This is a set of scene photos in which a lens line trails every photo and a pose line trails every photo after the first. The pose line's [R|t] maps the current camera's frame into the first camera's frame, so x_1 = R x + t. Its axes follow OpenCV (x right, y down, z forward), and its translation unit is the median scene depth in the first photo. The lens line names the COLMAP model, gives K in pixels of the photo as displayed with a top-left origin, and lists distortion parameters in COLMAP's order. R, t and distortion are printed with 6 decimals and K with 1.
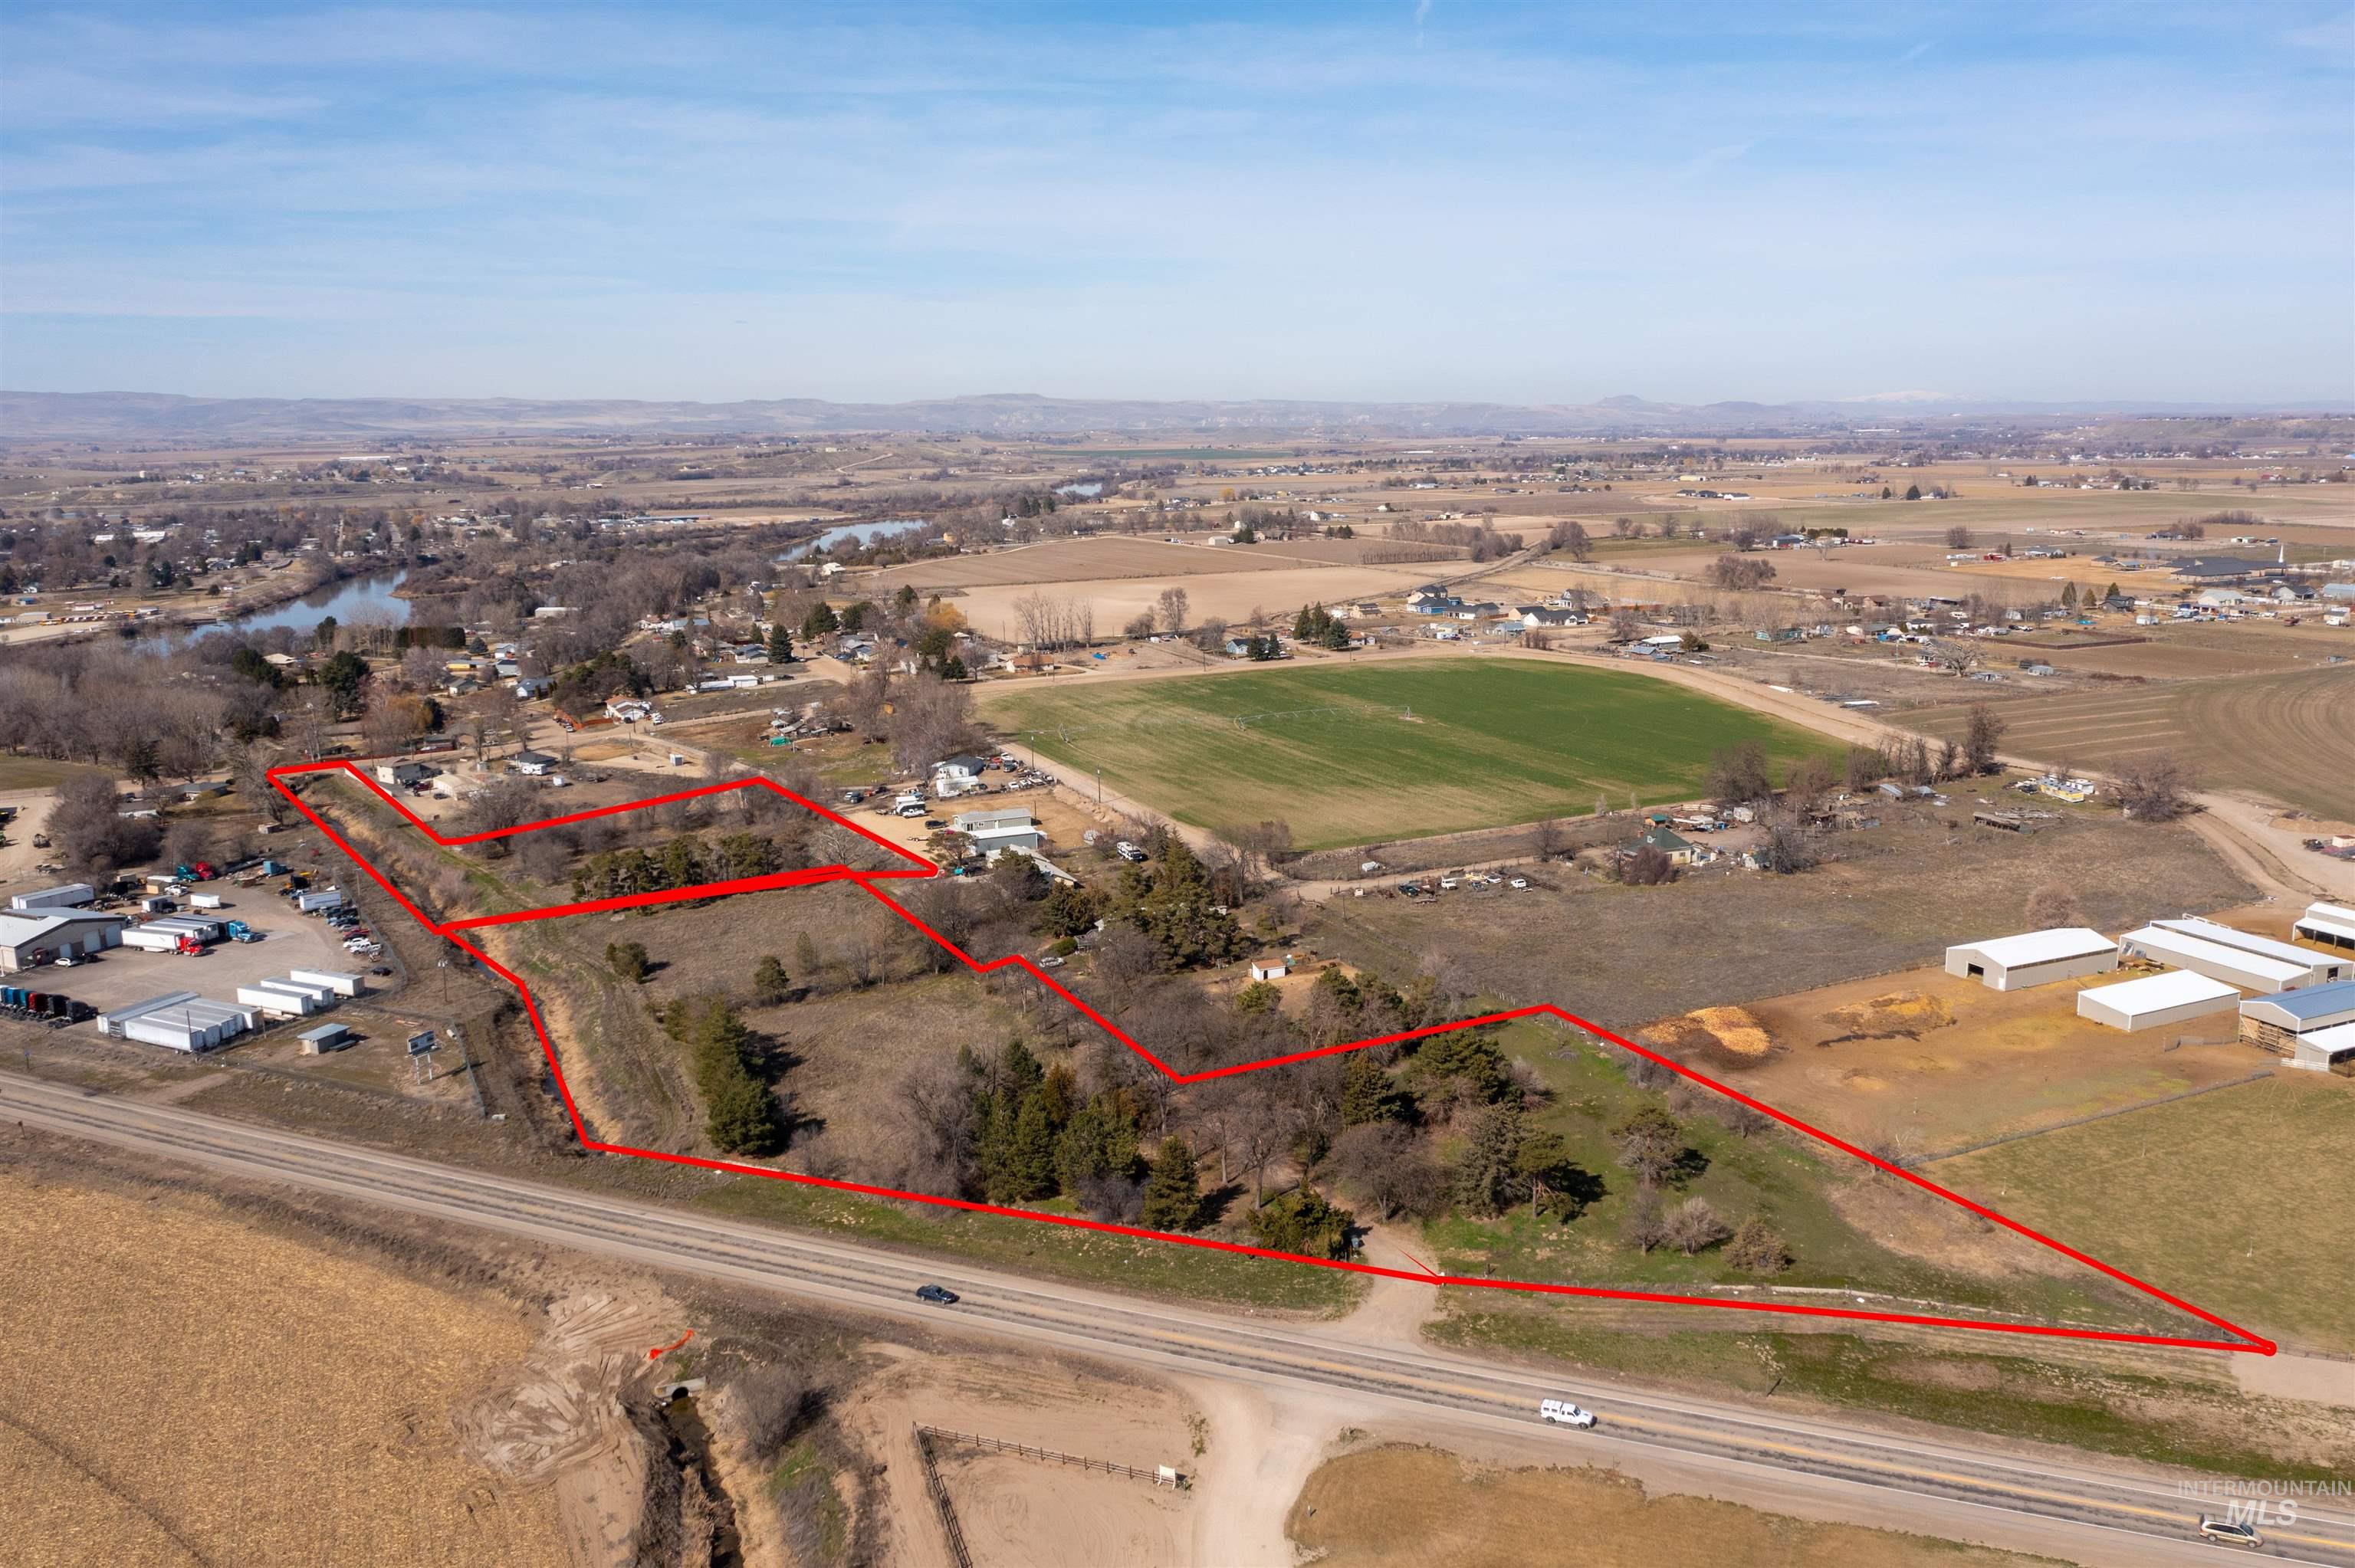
lens RADIAL K [[1843.3, 0, 1177.5], [0, 1843.3, 784.0], [0, 0, 1]] dist [-0.028307, 0.001909]
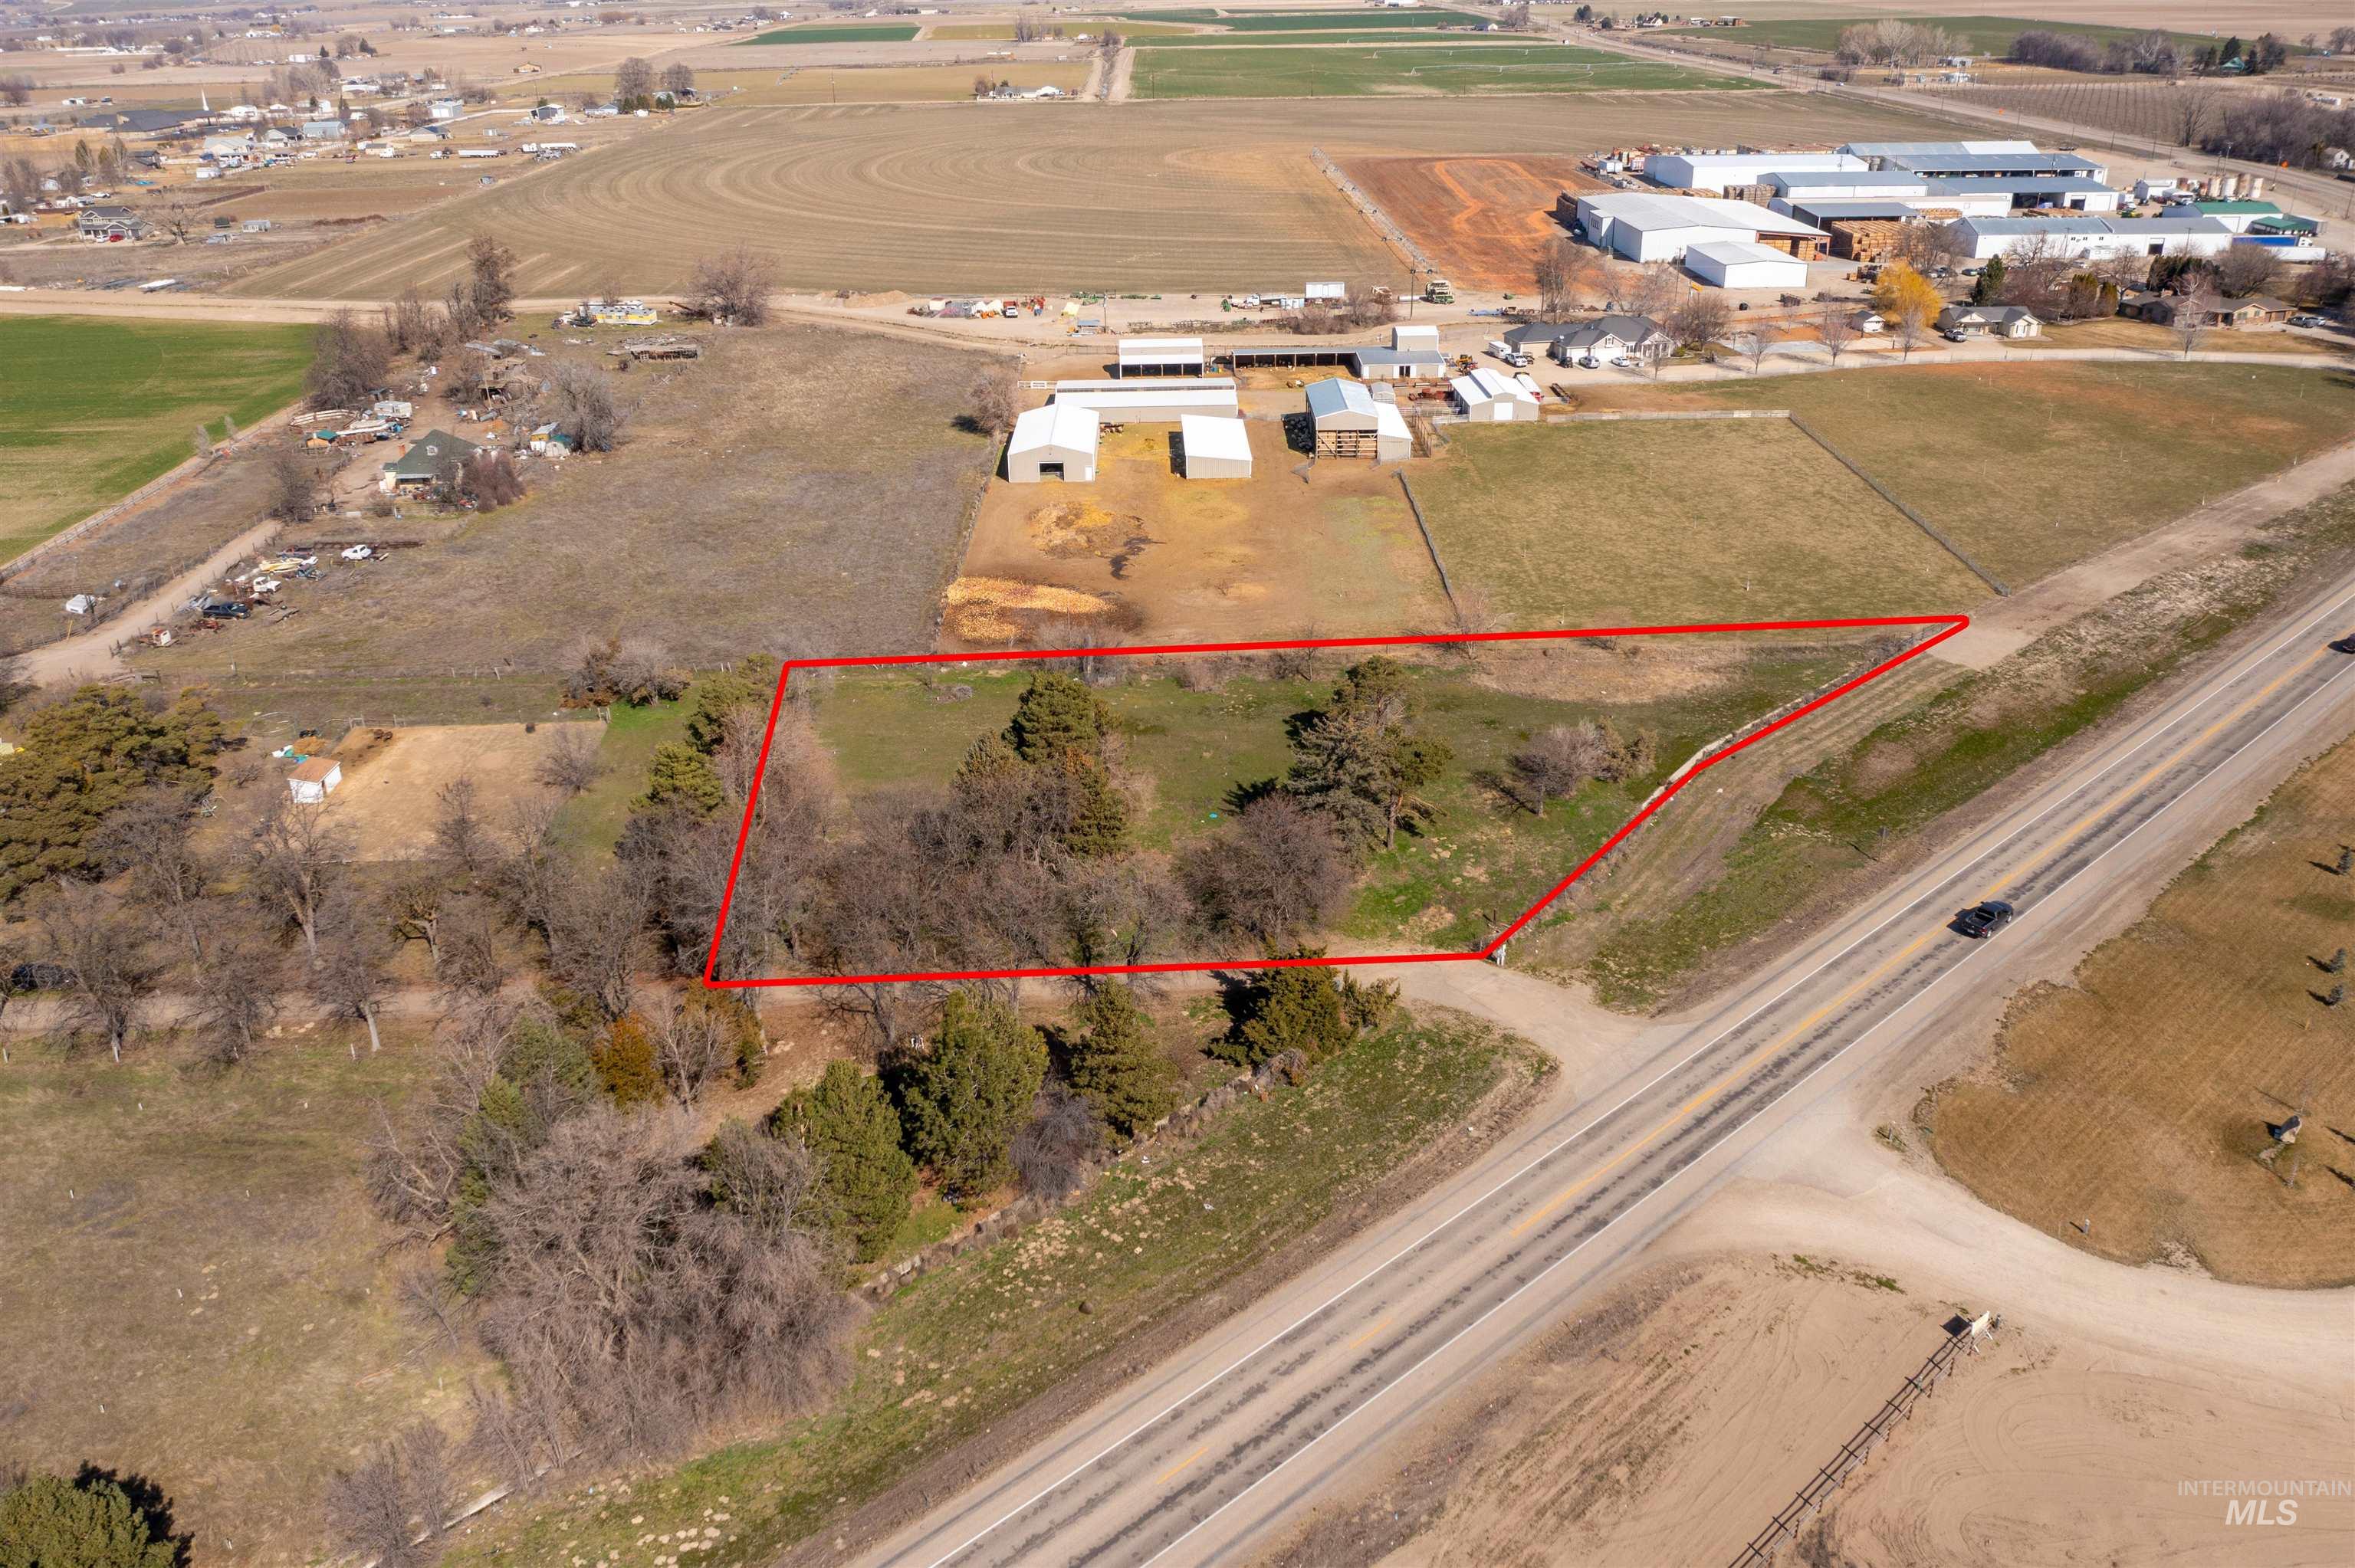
lens RADIAL K [[1843.3, 0, 1177.5], [0, 1843.3, 784.0], [0, 0, 1]] dist [-0.028307, 0.001909]
pose [[0.394411, -0.368334, 0.841885, -0.434438], [0.184815, 0.929229, 0.319965, -0.036814], [-0.900158, 0.029395, 0.434571, 0.734274]]
